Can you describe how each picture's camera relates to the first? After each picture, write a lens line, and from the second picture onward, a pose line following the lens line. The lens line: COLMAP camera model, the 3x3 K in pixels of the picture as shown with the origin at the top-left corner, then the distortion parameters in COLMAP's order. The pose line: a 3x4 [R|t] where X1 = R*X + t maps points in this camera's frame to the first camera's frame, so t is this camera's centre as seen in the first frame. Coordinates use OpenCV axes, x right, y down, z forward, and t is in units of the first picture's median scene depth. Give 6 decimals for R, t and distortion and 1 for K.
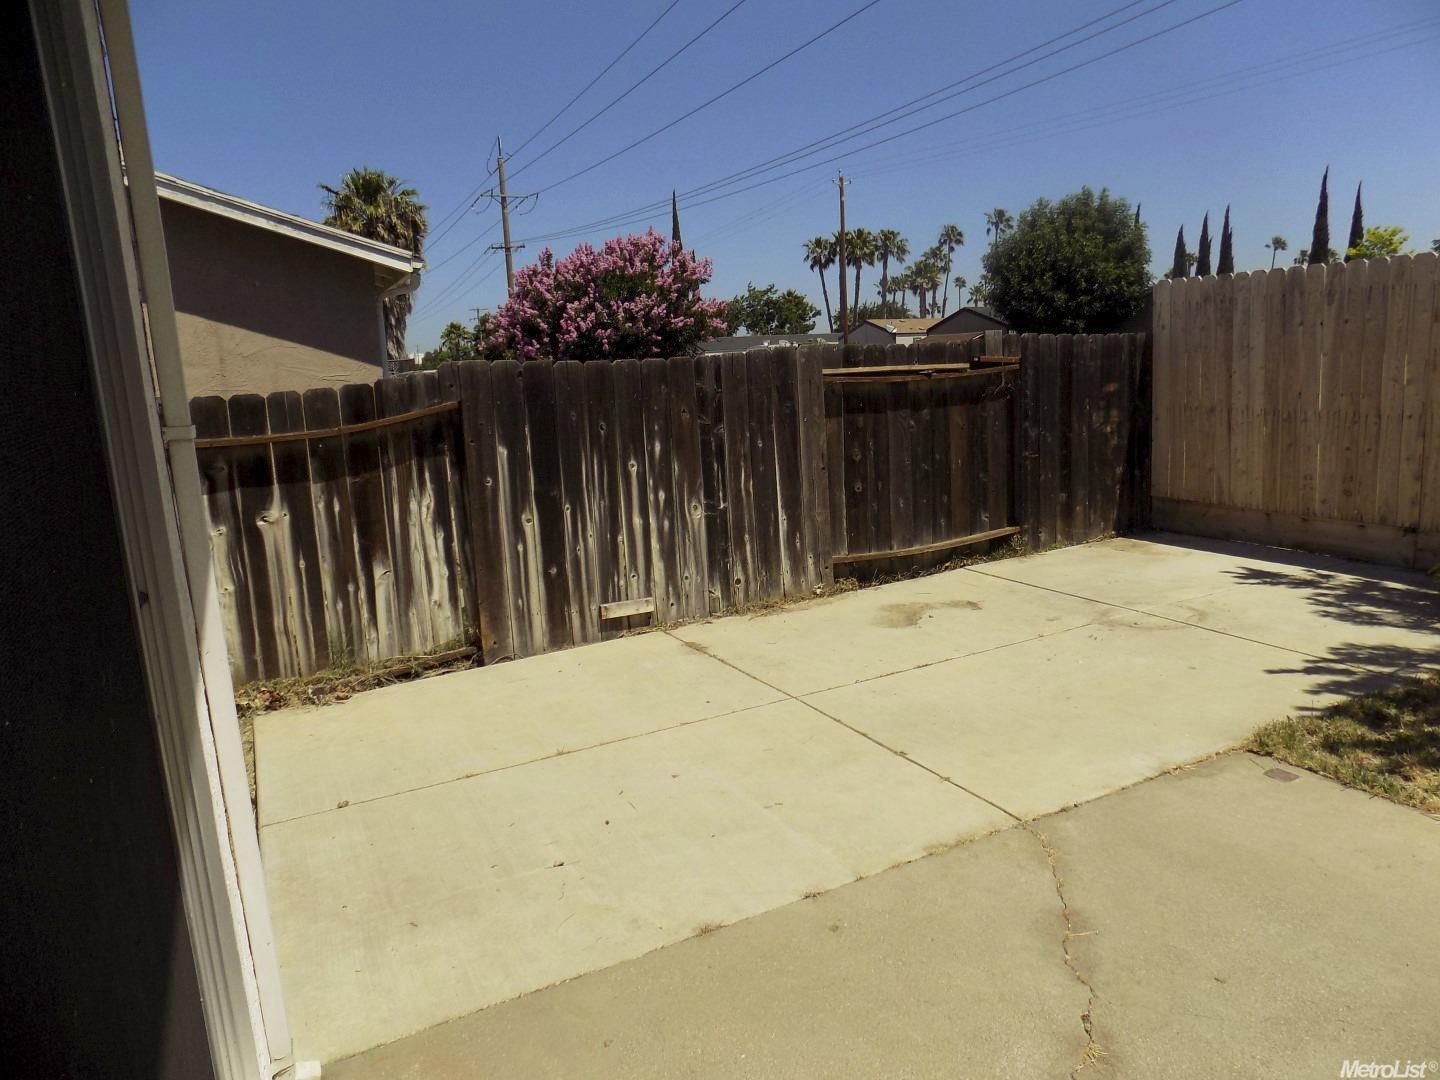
lens RADIAL K [[964.4, 0, 748.3], [0, 964.4, 521.1], [0, 0, 1]] dist [-0.041114, 0.027557]
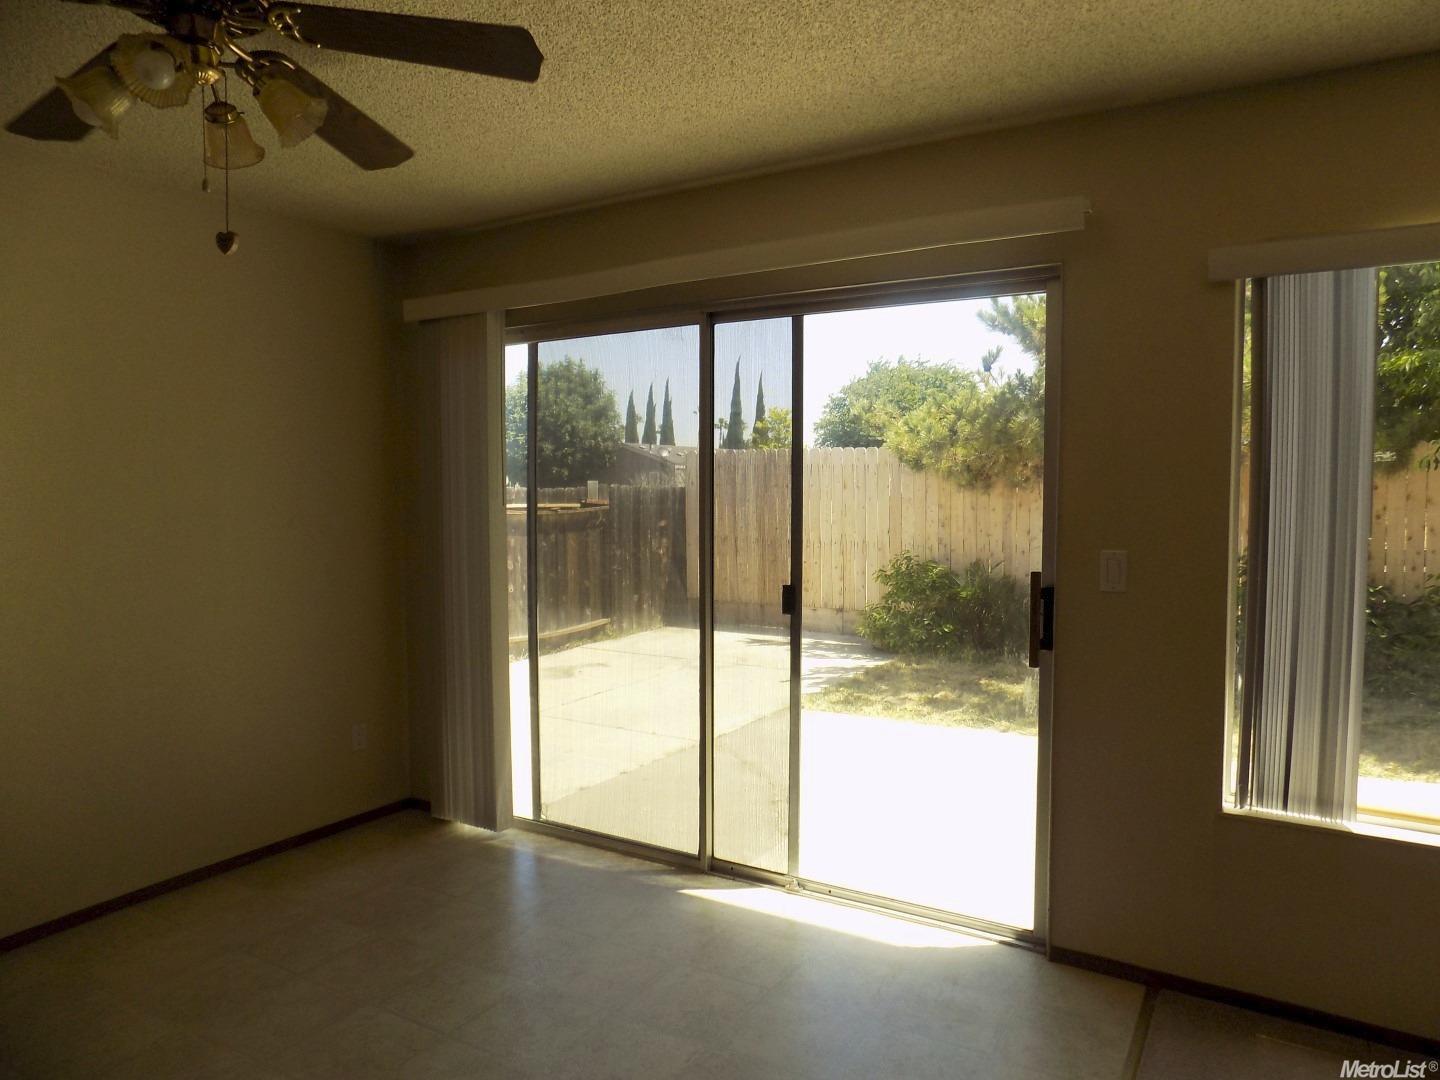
lens RADIAL K [[964.4, 0, 723.9], [0, 964.4, 534.7], [0, 0, 1]] dist [-0.041114, 0.027557]
pose [[0.863436, 0.020802, 0.504029, -0.291648], [0.044528, 0.992107, -0.117226, 0.057112], [-0.502489, 0.123661, 0.855695, -0.317269]]
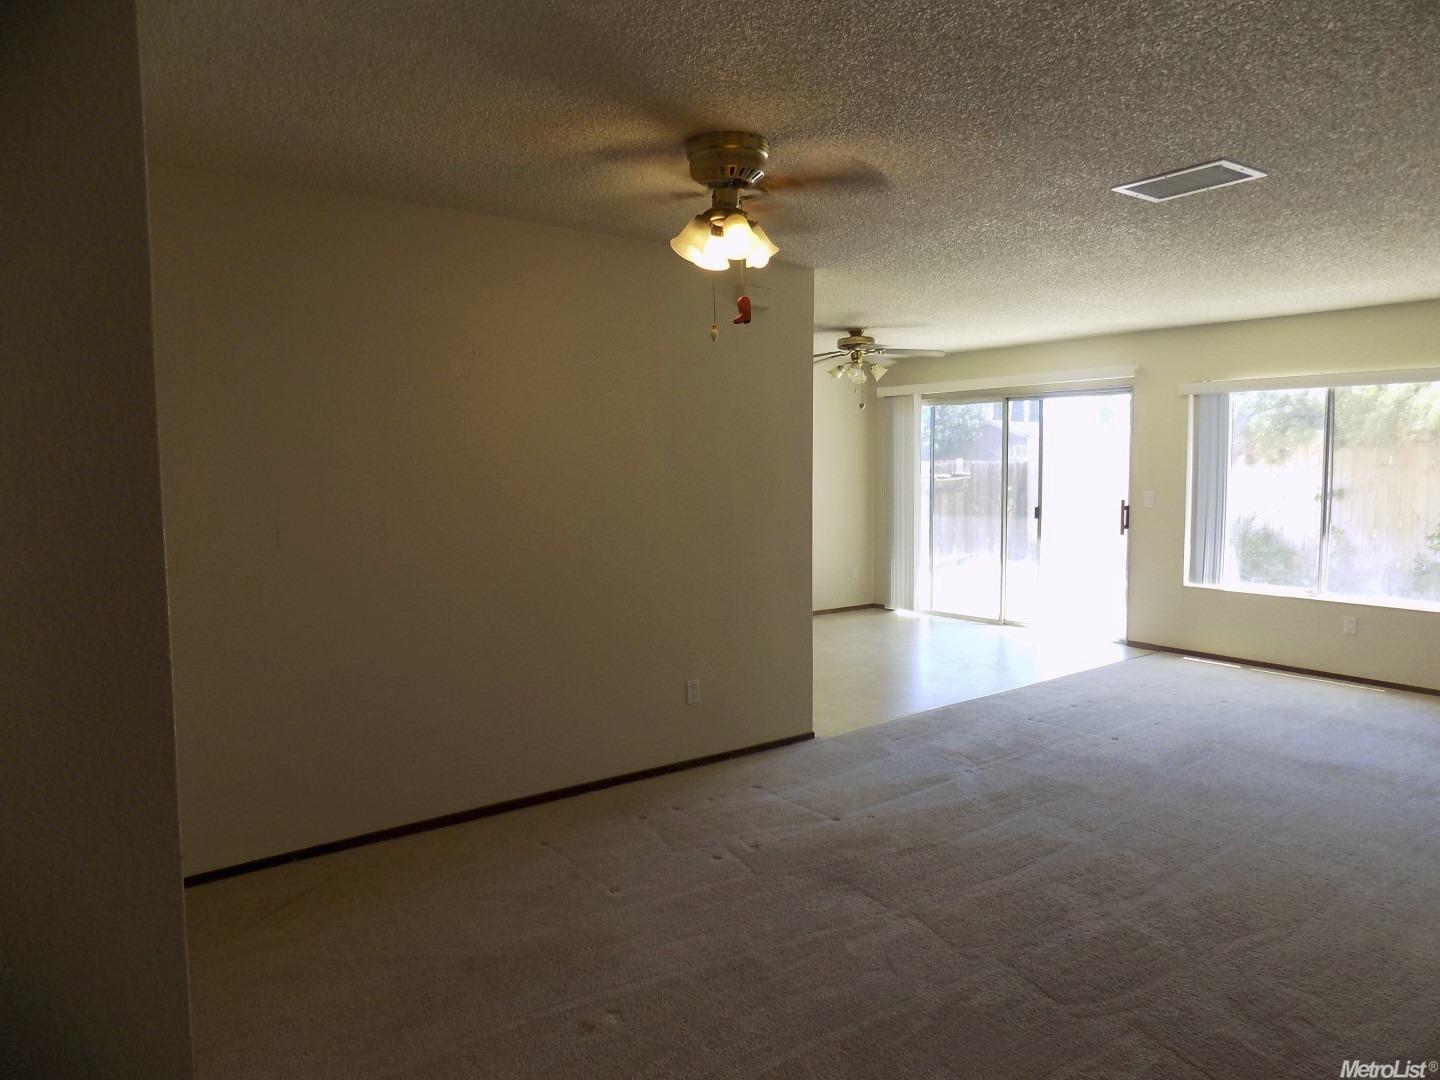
lens RADIAL K [[964.4, 0, 728.7], [0, 964.4, 532.7], [0, 0, 1]] dist [-0.041114, 0.027557]
pose [[0.987191, 0.027191, 0.157207, -0.556795], [-0.012147, 0.995319, -0.095875, 0.166174], [-0.159078, 0.092737, 0.982901, -0.959129]]
